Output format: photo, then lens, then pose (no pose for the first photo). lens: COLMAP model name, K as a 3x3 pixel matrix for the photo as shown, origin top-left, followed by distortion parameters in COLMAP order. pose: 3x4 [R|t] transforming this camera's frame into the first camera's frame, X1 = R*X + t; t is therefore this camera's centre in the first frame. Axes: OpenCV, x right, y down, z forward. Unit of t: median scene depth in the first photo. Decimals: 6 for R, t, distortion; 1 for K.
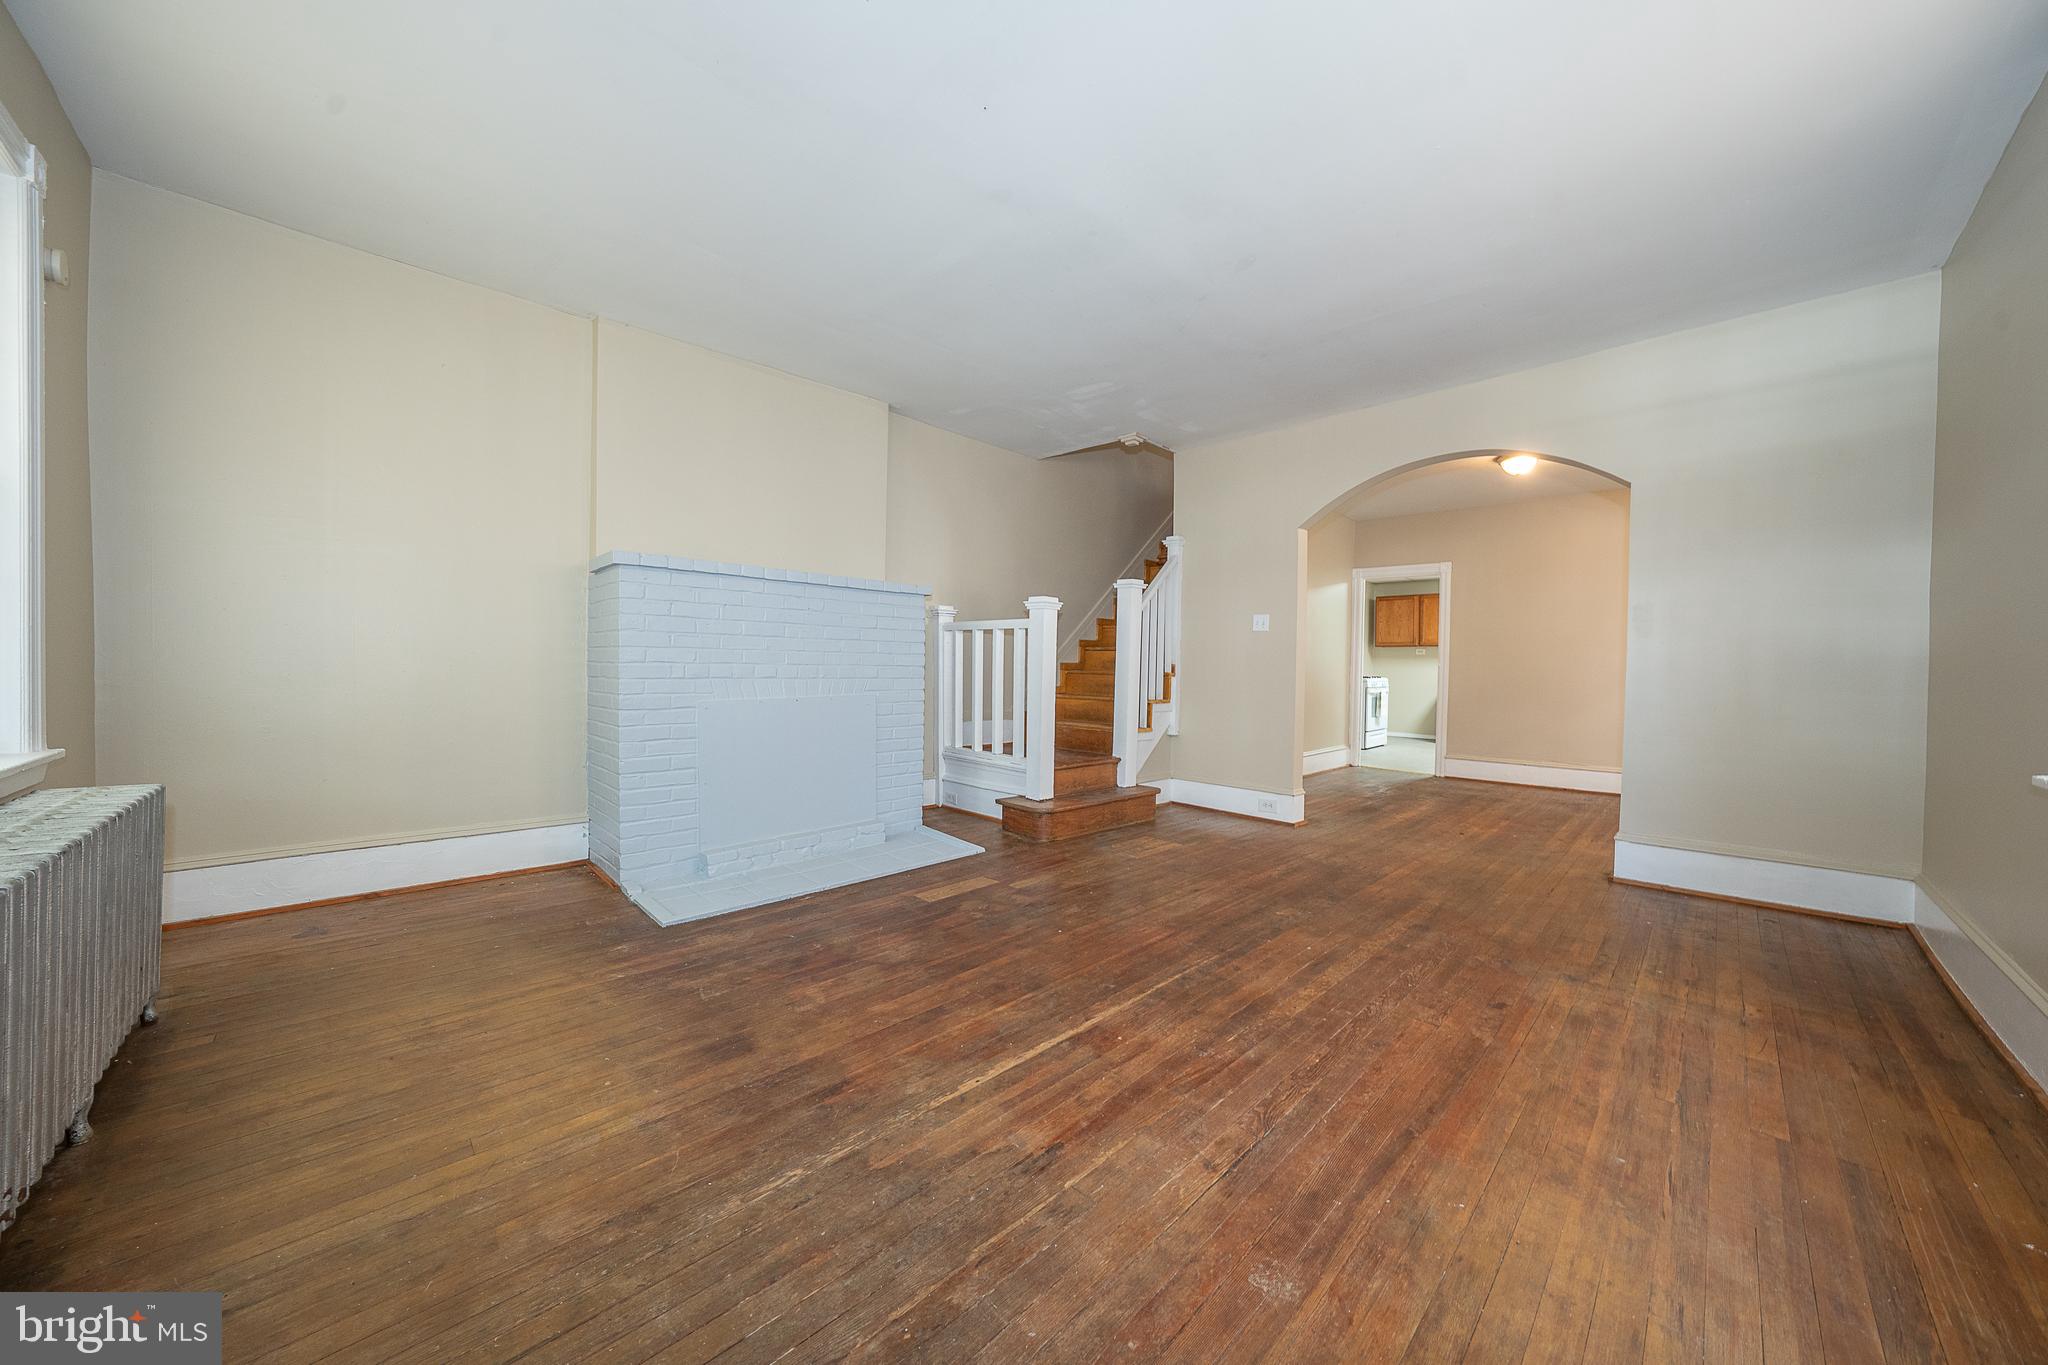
lens RADIAL K [[706.3, 0, 1028.5], [0, 706.3, 677.8], [0, 0, 1]] dist [-0.027384, 0.006147]
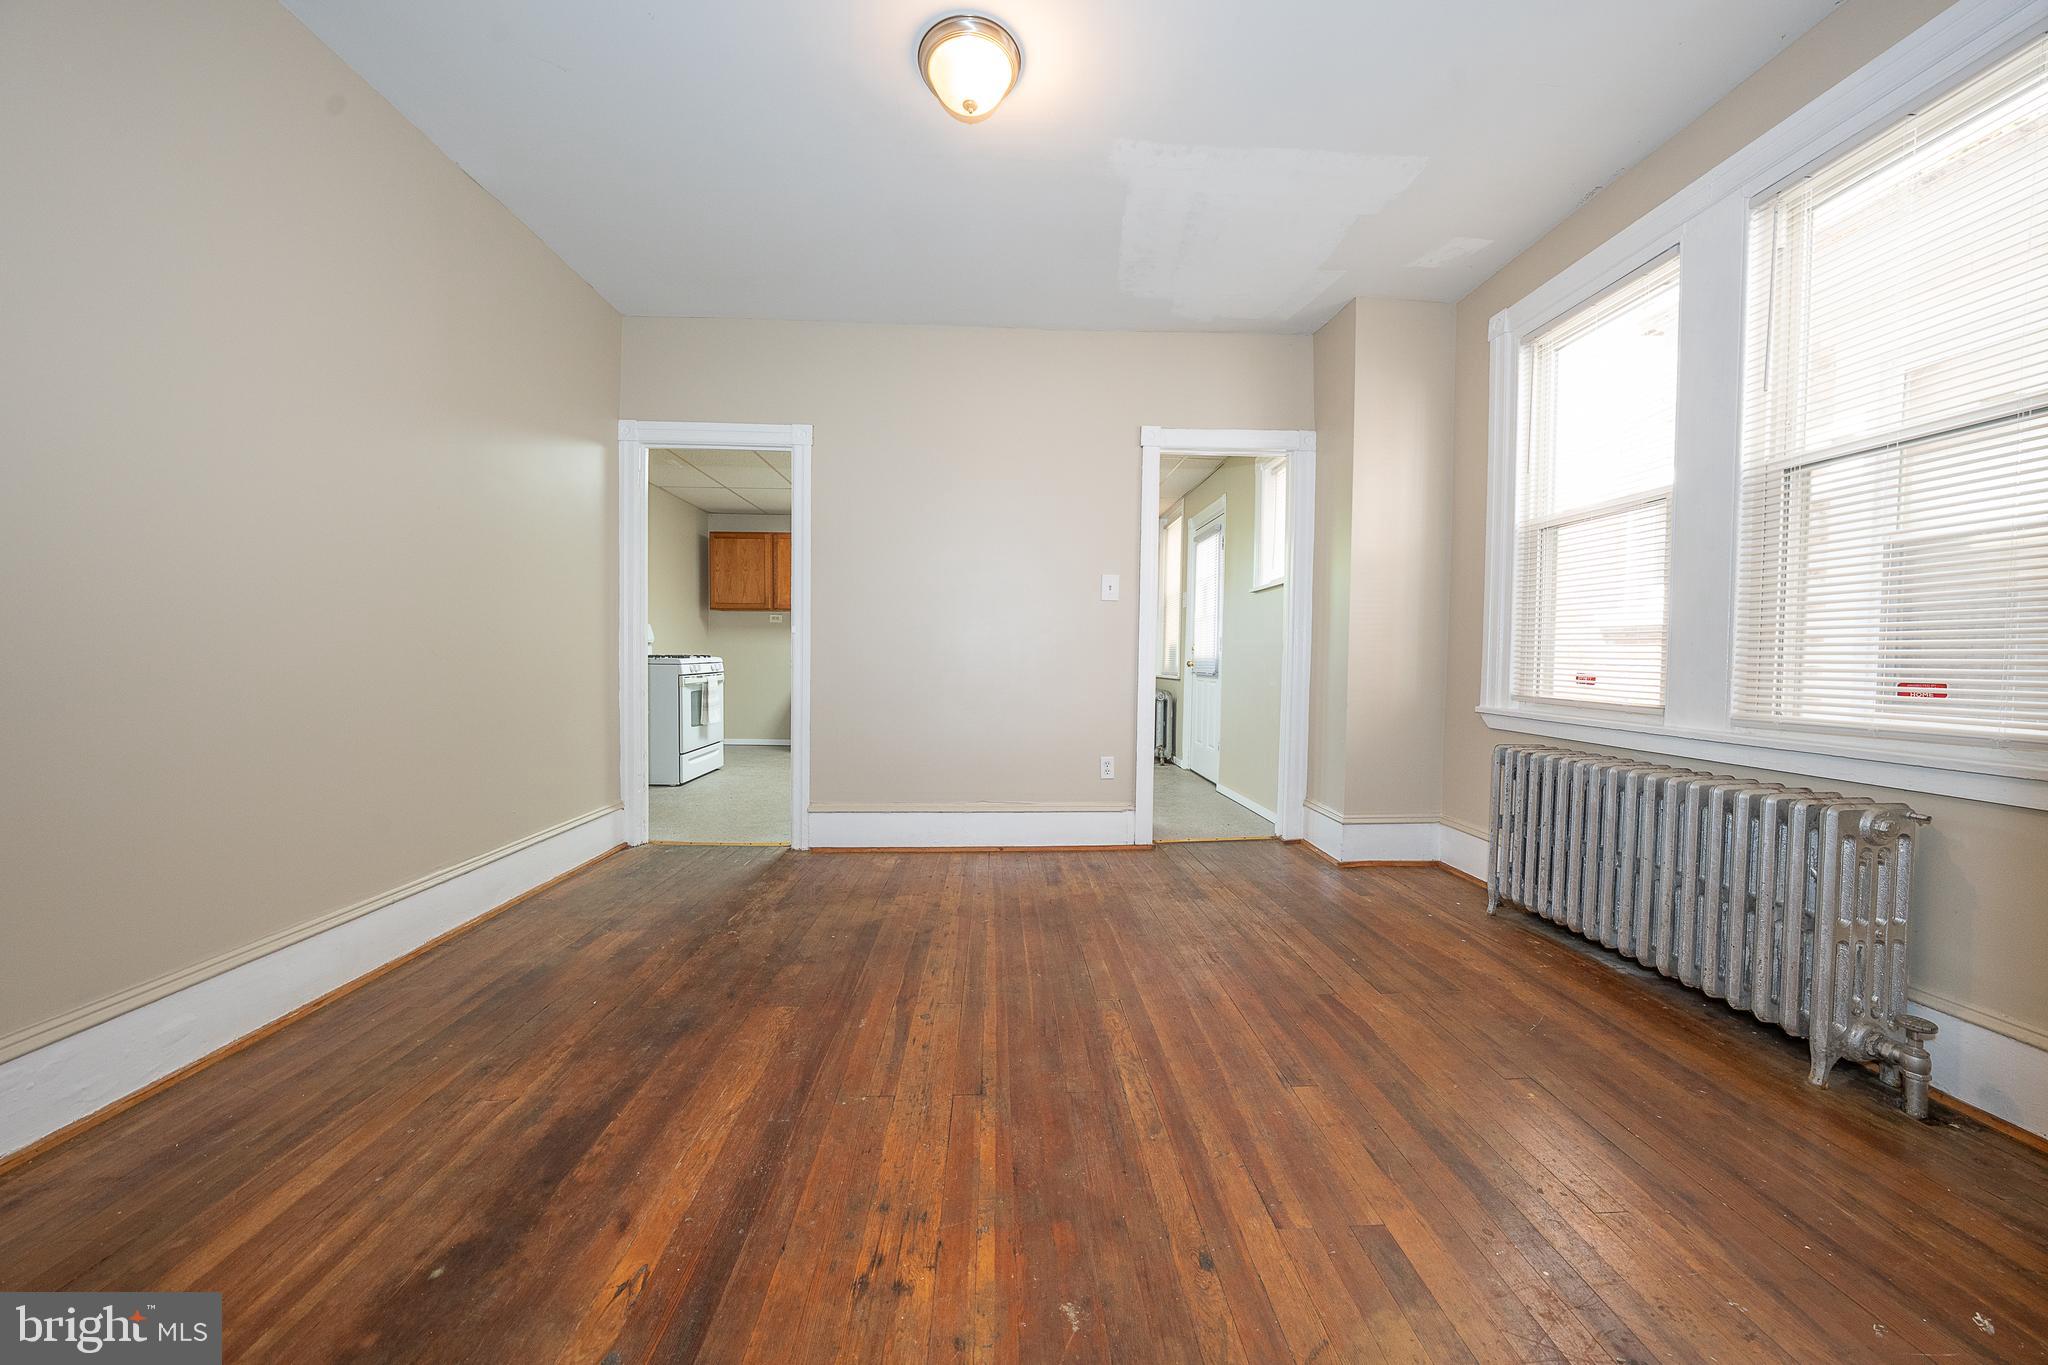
lens RADIAL K [[706.3, 0, 1028.5], [0, 706.3, 677.8], [0, 0, 1]] dist [-0.027384, 0.006147]
pose [[0.671963, -0.032151, 0.739886, 0.332583], [0.011527, 0.999390, 0.032959, 0.001484], [-0.740495, -0.013619, 0.671924, 0.547457]]
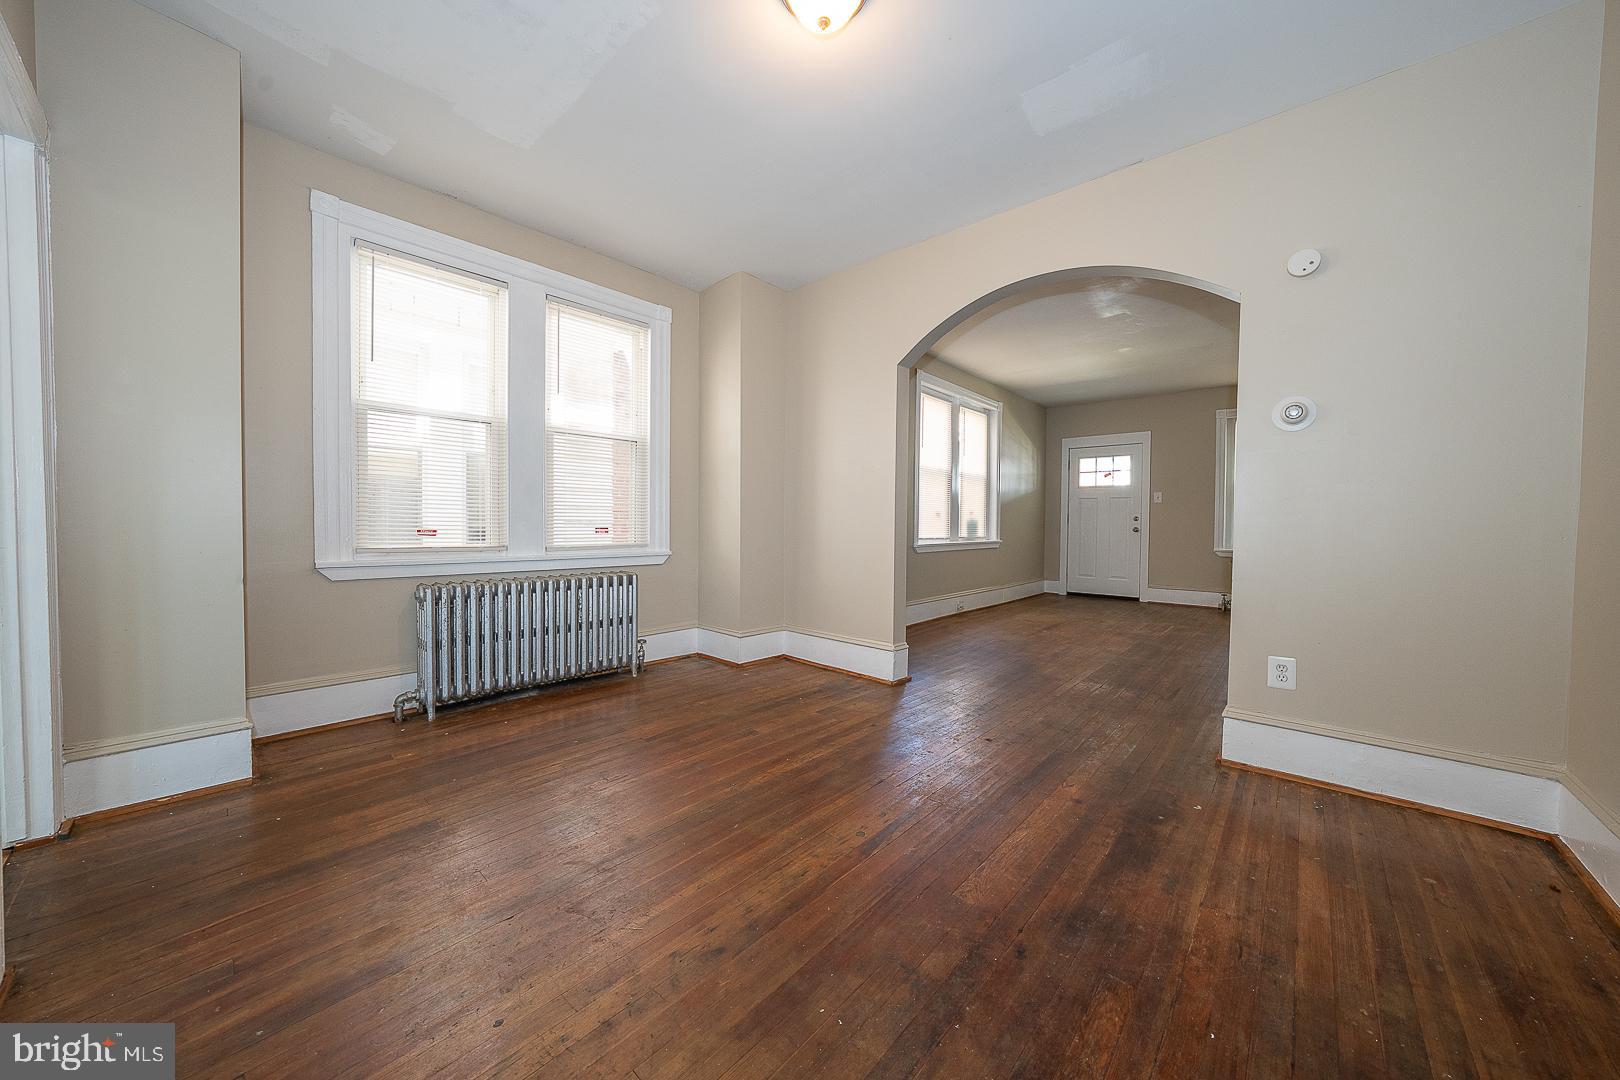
lens RADIAL K [[558.7, 0, 813.6], [0, 558.7, 536.3], [0, 0, 1]] dist [-0.027384, 0.006147]
pose [[-0.998062, -0.026508, -0.056308, 0.549782], [-0.028716, 0.998835, 0.038780, -0.003326], [0.055214, 0.040322, -0.997660, 1.019959]]
